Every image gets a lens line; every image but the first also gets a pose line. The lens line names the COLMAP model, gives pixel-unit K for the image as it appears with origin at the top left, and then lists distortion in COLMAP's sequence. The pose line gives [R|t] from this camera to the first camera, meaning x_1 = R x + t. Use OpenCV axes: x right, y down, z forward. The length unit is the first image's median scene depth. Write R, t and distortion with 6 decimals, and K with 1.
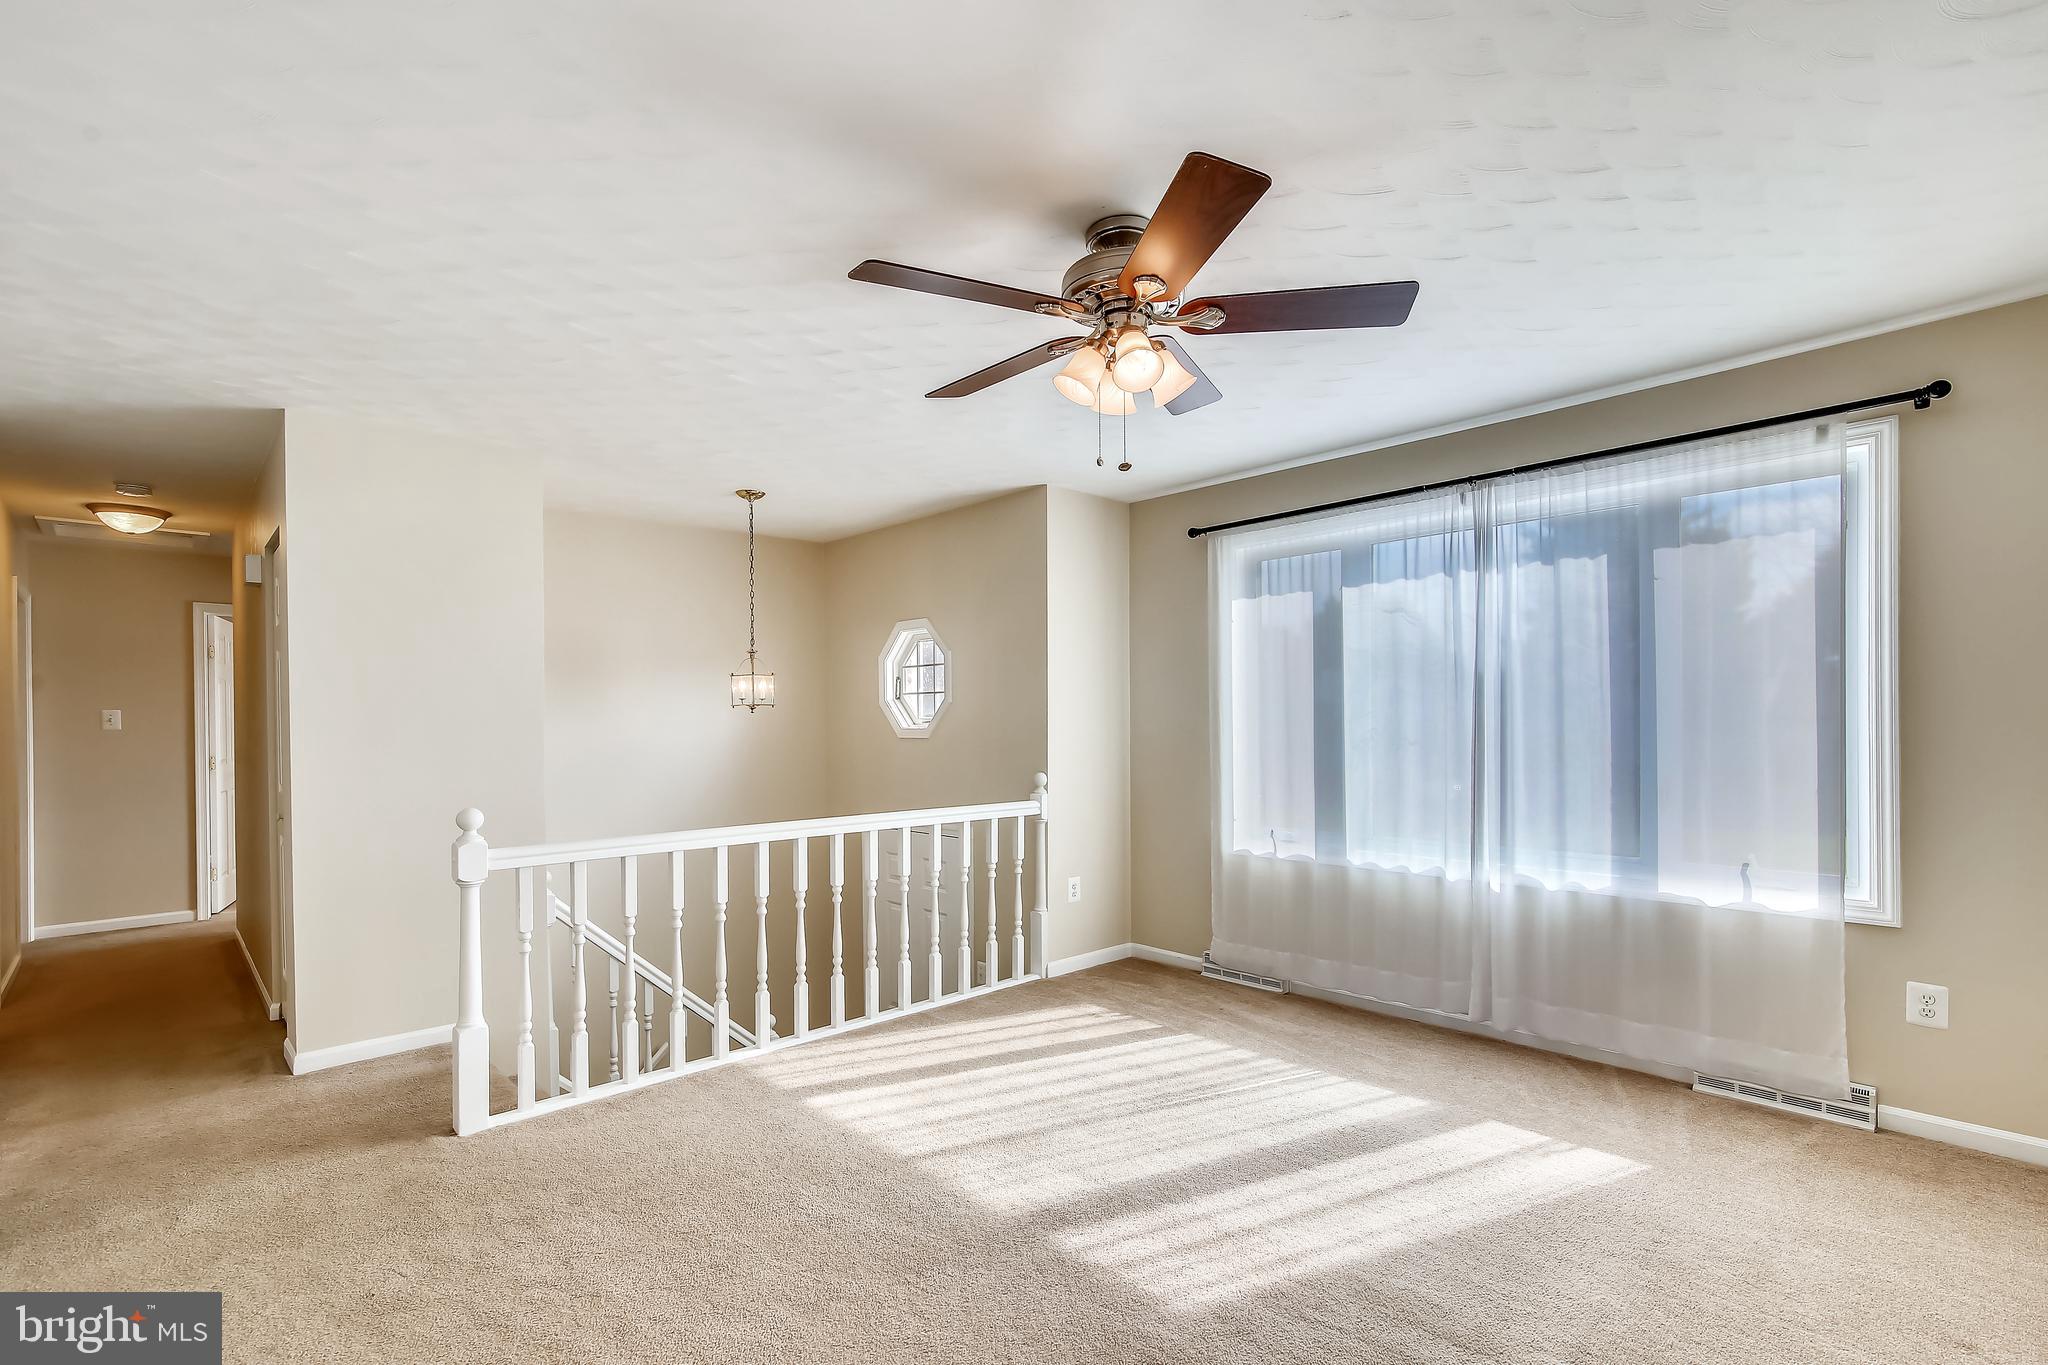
lens RADIAL K [[960.6, 0, 1029.4], [0, 960.6, 727.9], [0, 0, 1]] dist [-0.000368, -0.000093]
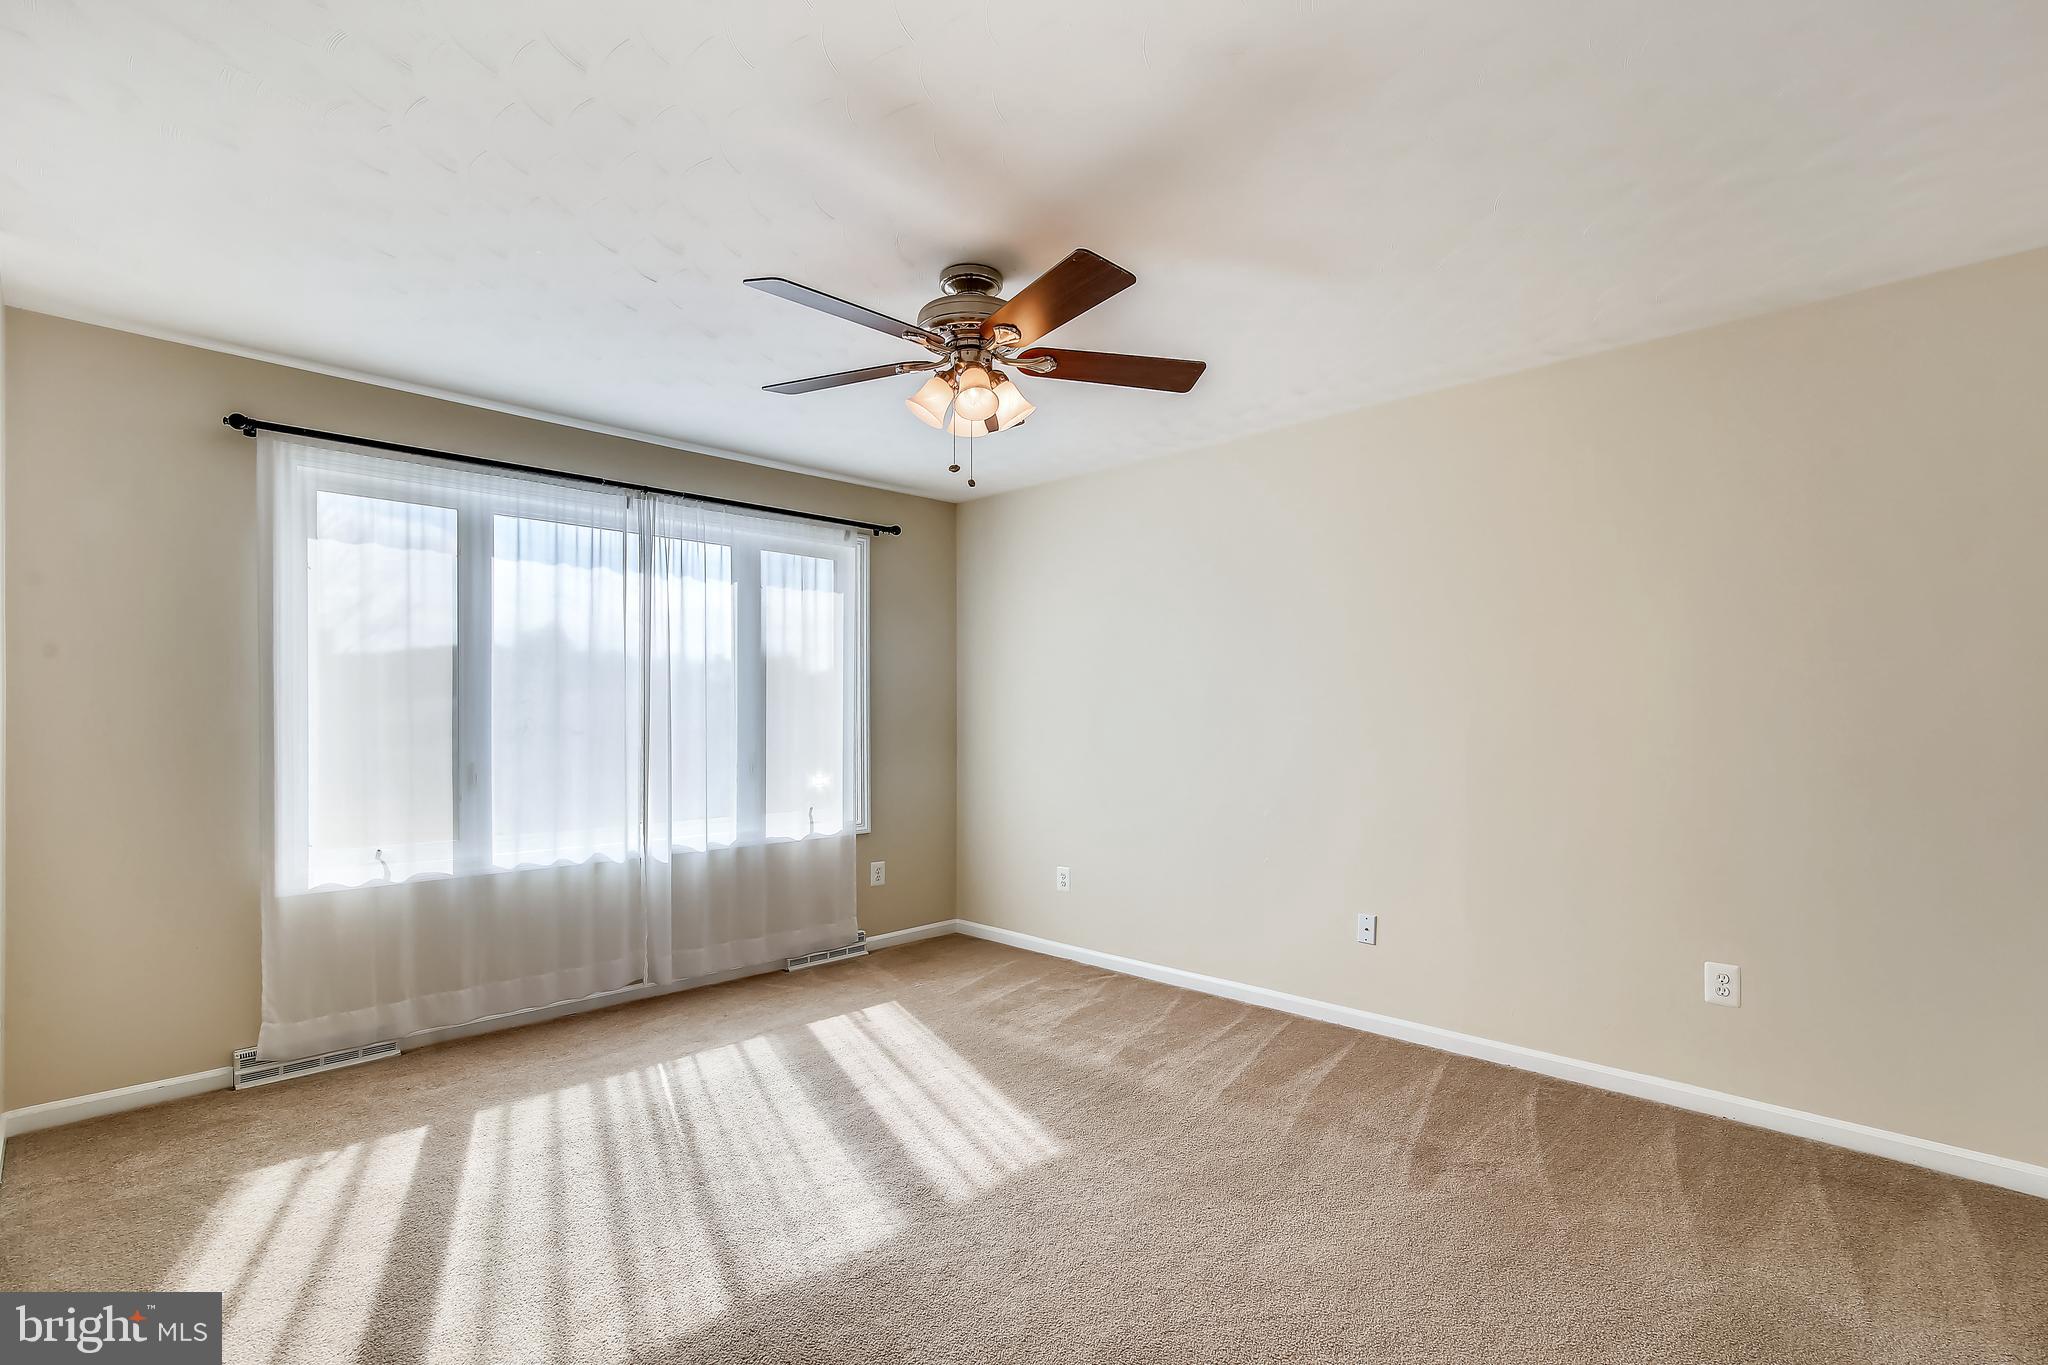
lens RADIAL K [[962.8, 0, 1024.0], [0, 962.8, 682.5], [0, 0, 1]] dist [-0.000680, -0.000075]
pose [[-0.041316, 0.040898, 0.998309, -0.578175], [0.007313, 0.999148, -0.040629, 0.009113], [-0.999119, 0.005622, -0.041580, 0.545166]]
